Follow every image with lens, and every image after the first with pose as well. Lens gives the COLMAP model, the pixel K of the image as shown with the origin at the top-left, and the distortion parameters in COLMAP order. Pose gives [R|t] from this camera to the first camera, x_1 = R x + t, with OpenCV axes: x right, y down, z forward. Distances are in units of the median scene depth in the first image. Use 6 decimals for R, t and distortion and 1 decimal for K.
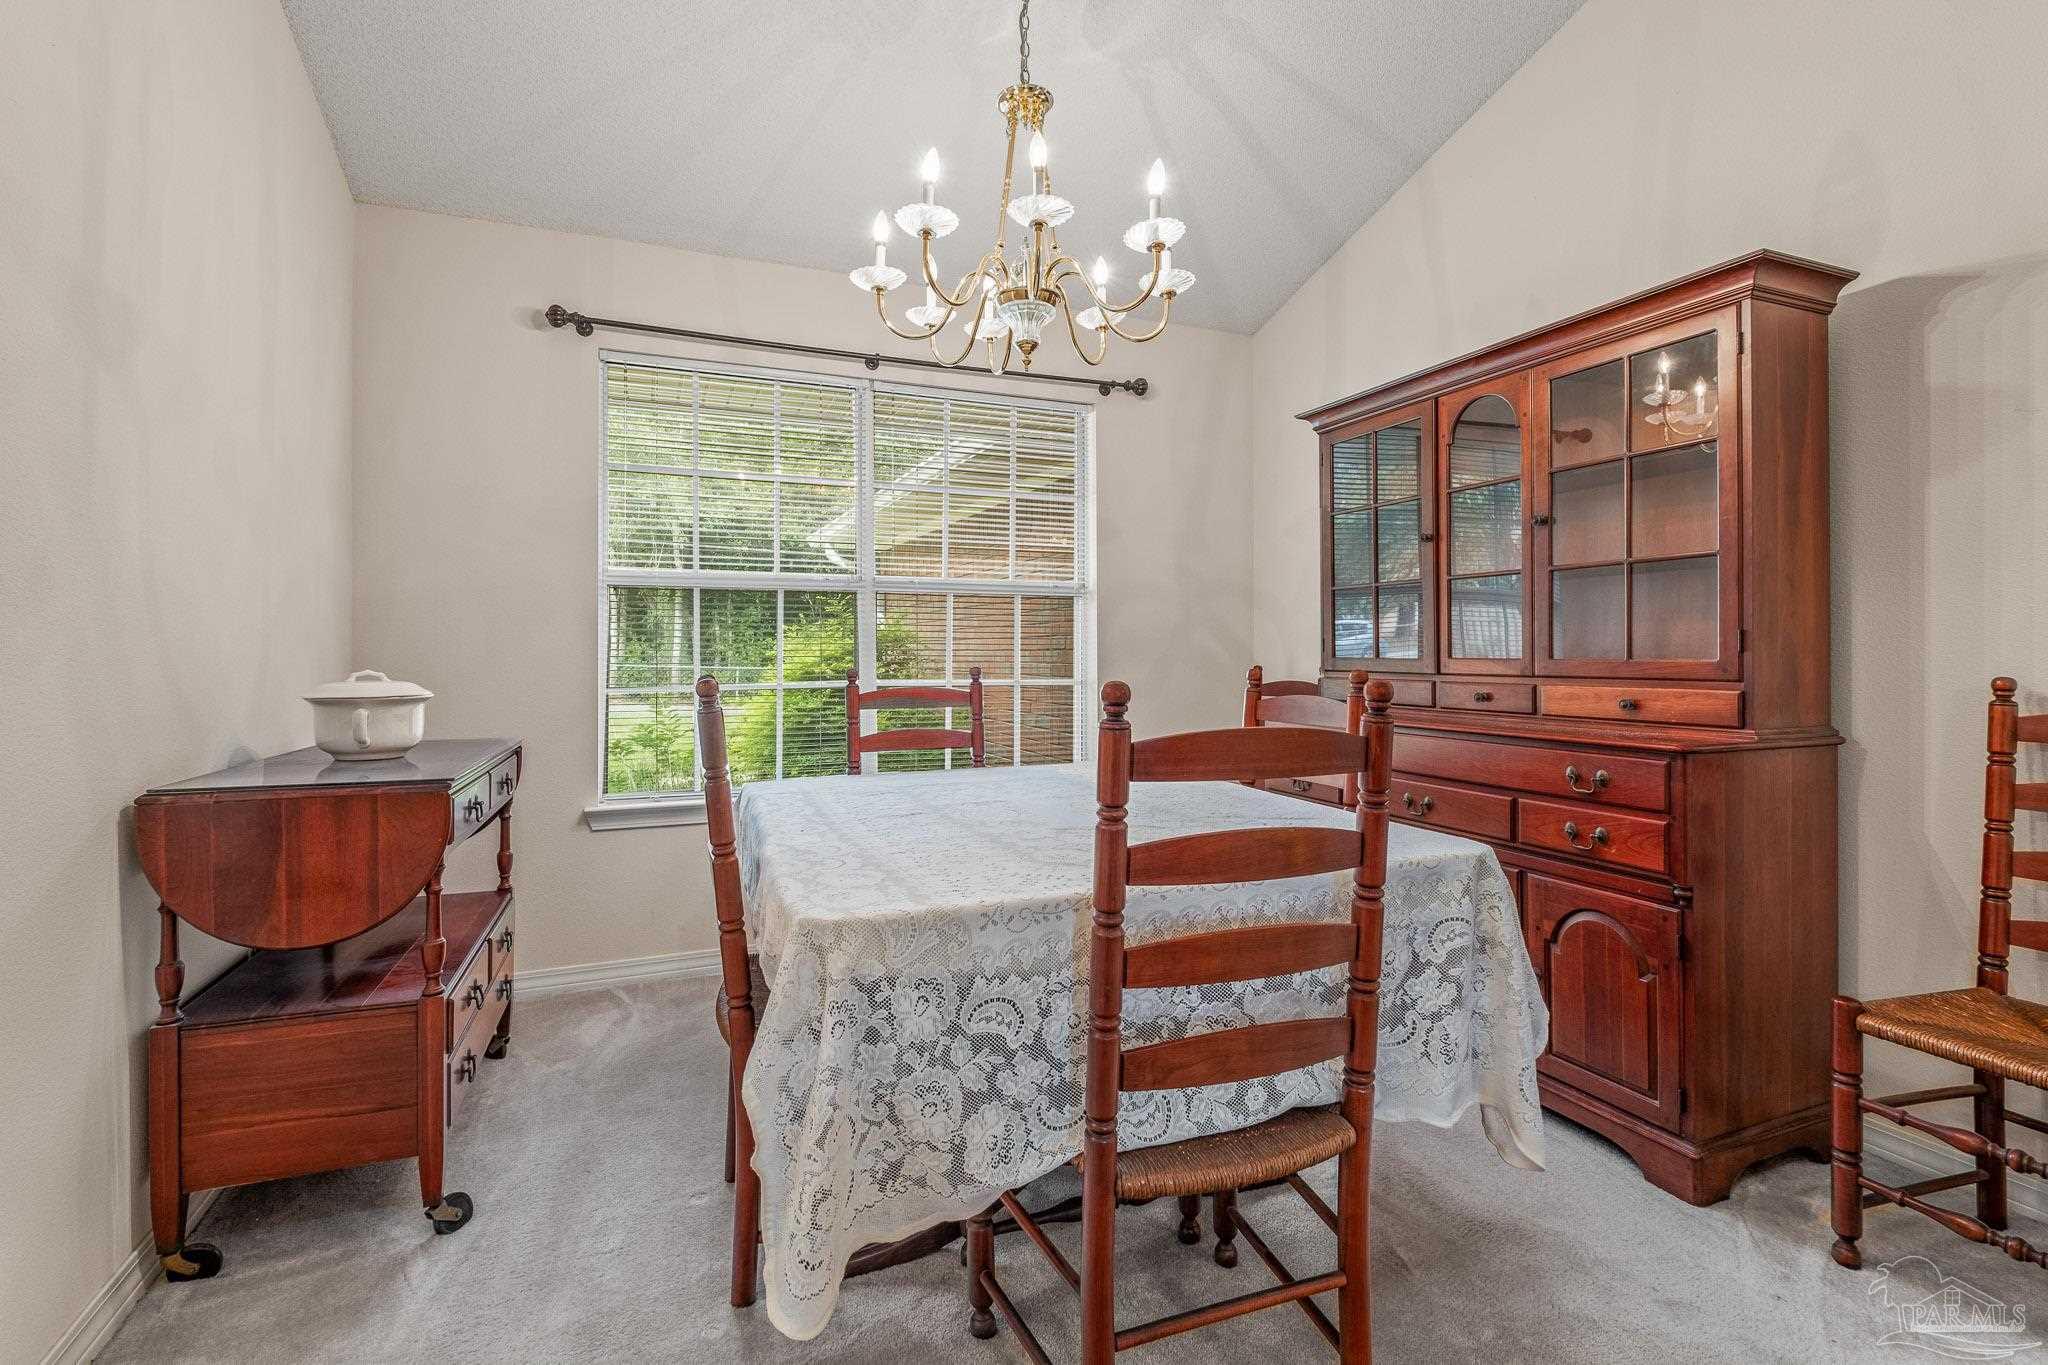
lens RADIAL K [[903.7, 0, 1017.0], [0, 903.7, 672.1], [0, 0, 1]] dist [0.002131, -0.004764]
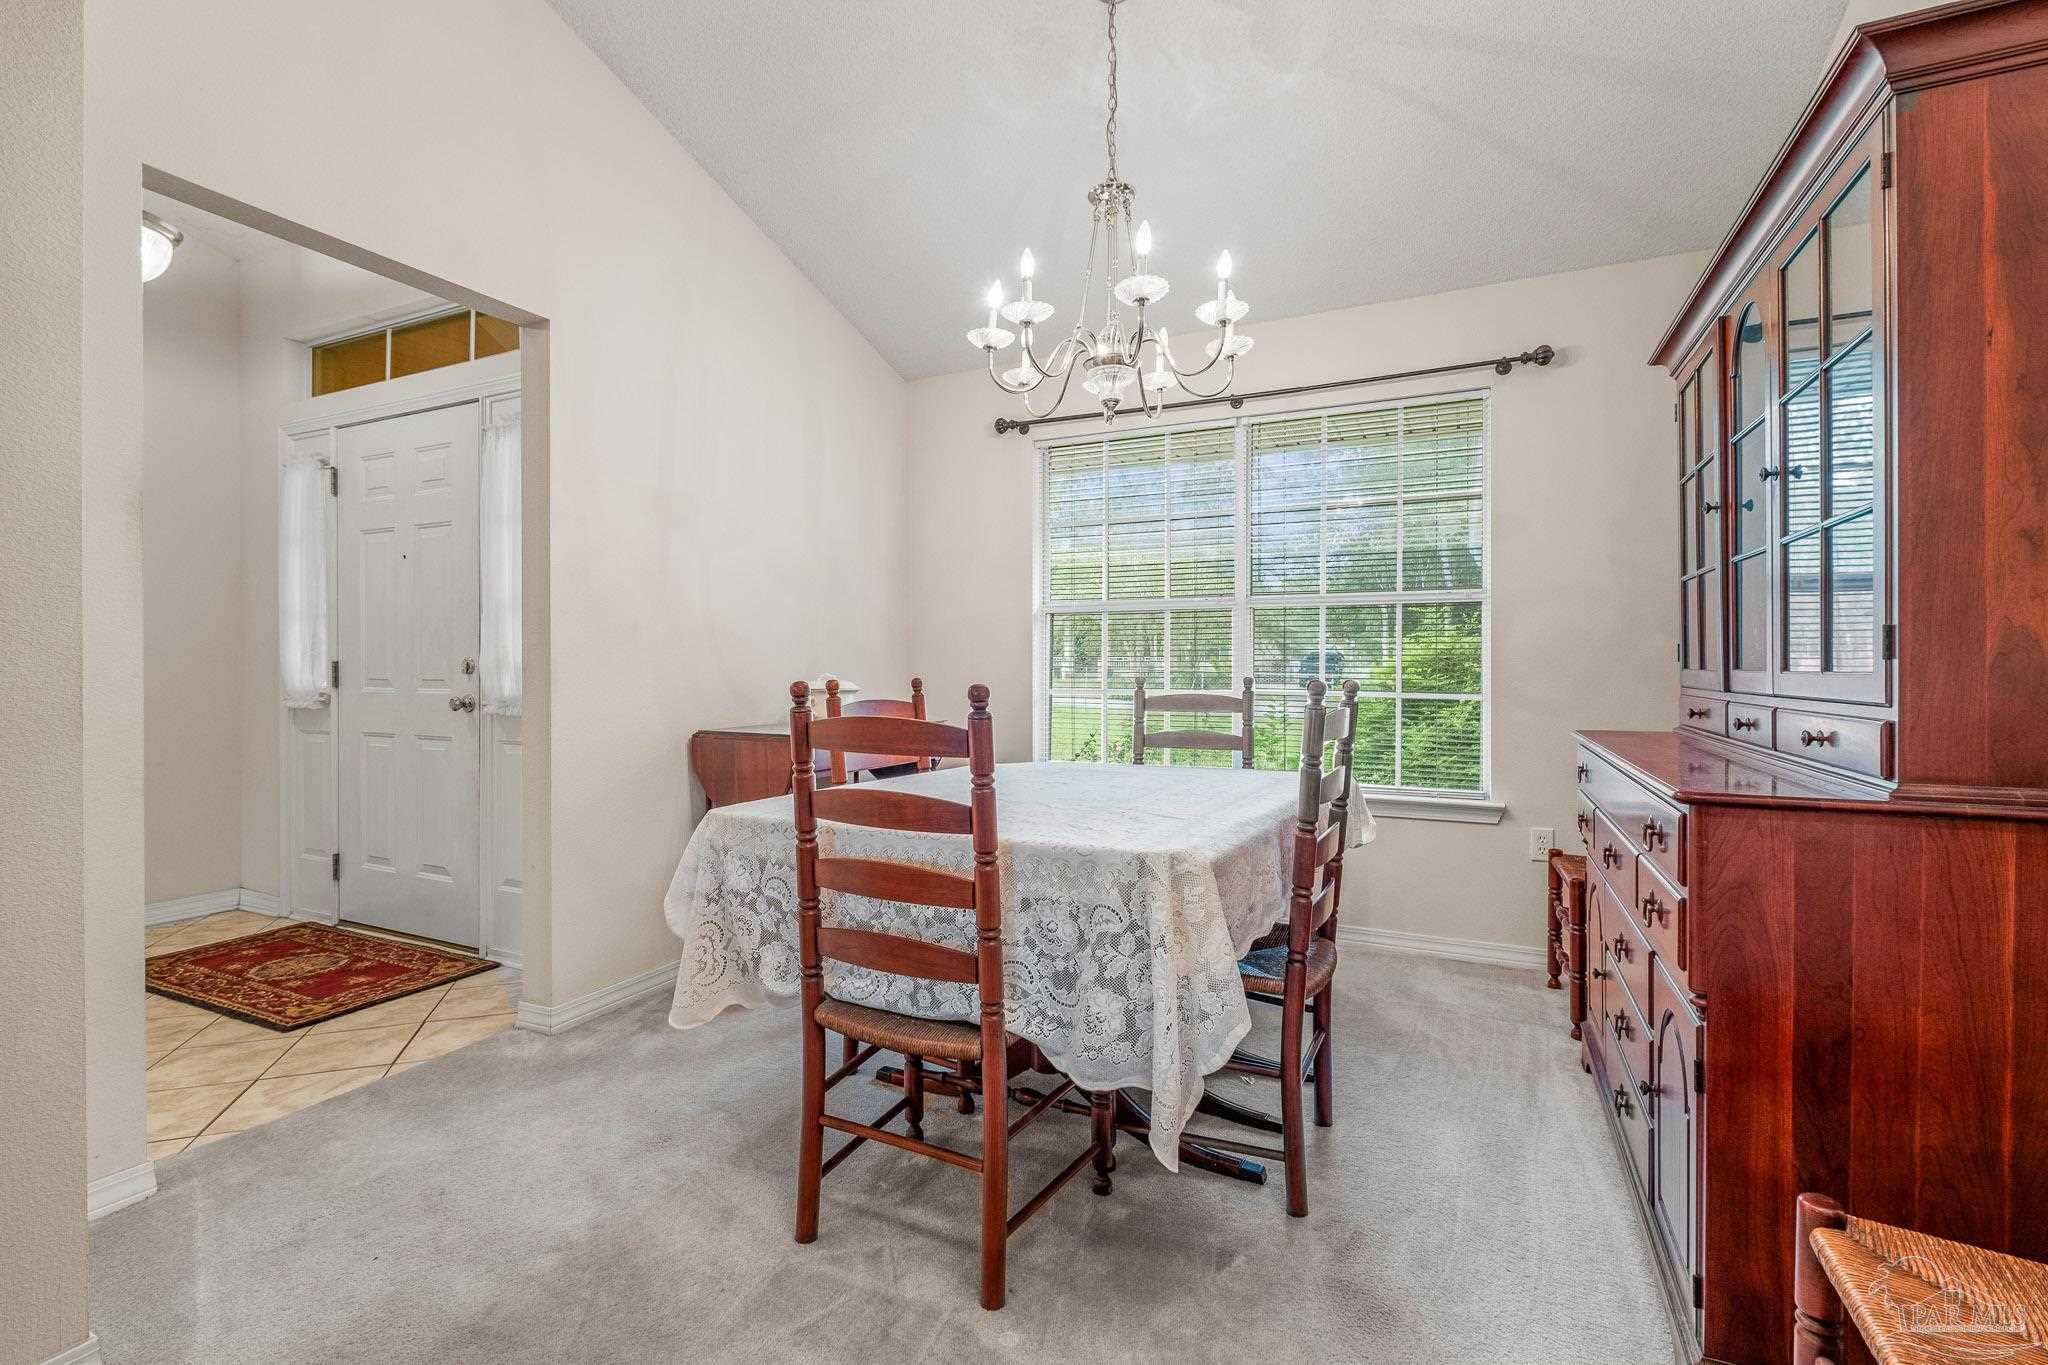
lens RADIAL K [[903.7, 0, 1036.8], [0, 903.7, 674.1], [0, 0, 1]] dist [0.002131, -0.004764]
pose [[0.685423, 0.005326, -0.728126, 0.770479], [-0.014747, 0.999870, -0.006569, 0.000328], [0.727996, 0.015241, 0.685412, 0.114914]]
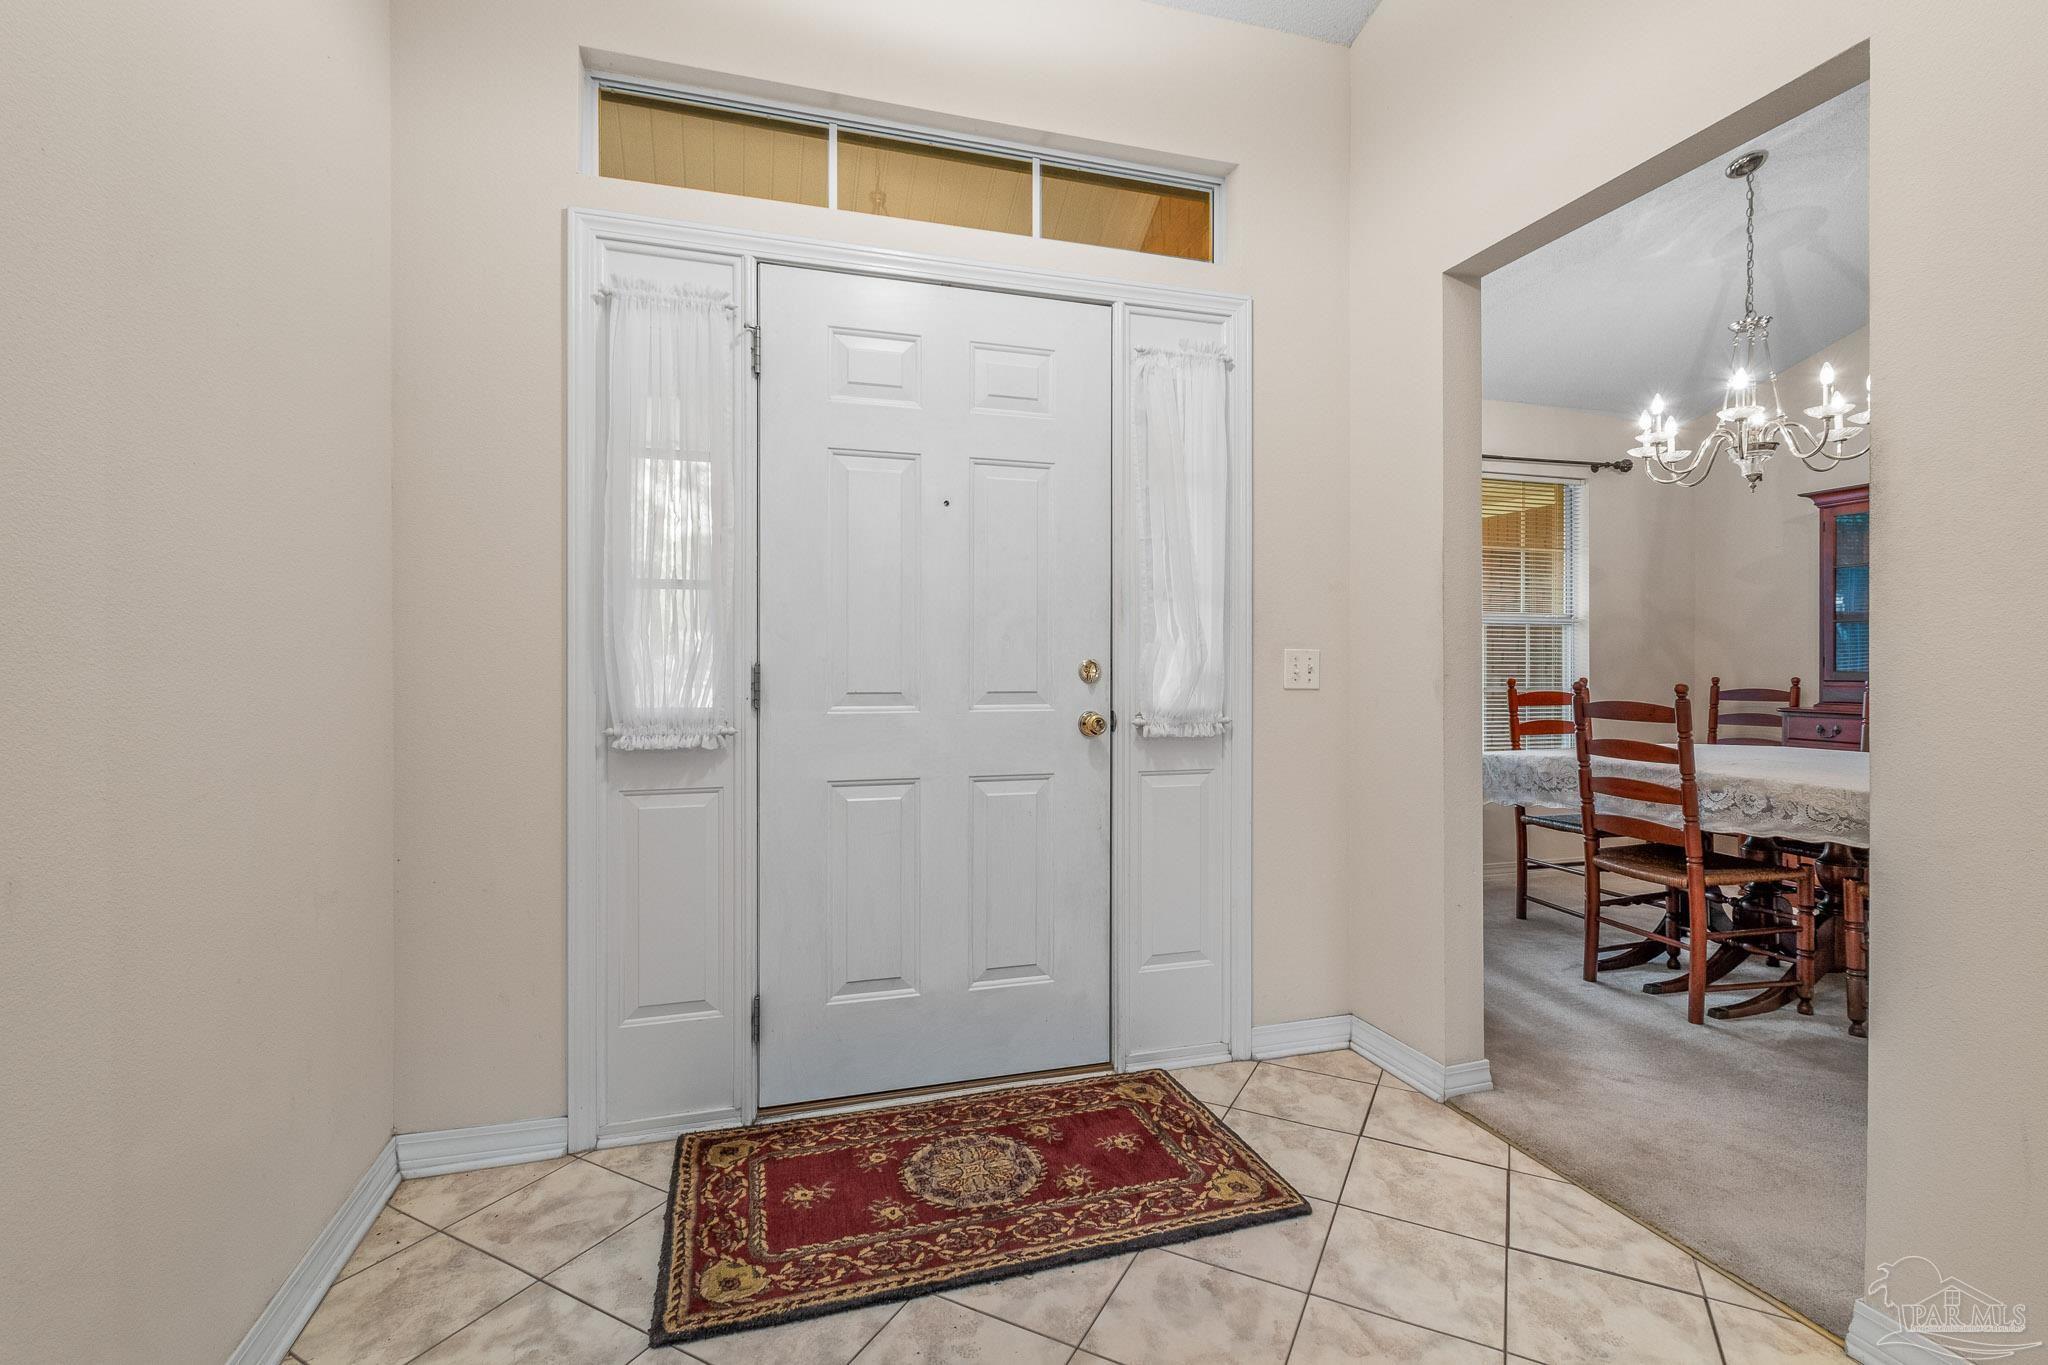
lens RADIAL K [[903.7, 0, 1008.3], [0, 903.7, 679.4], [0, 0, 1]] dist [0.002131, -0.004764]
pose [[0.996174, 0.001143, -0.087390, -1.147038], [-0.001619, 0.999984, -0.005368, 0.006460], [0.087382, 0.005489, 0.996160, -0.690885]]
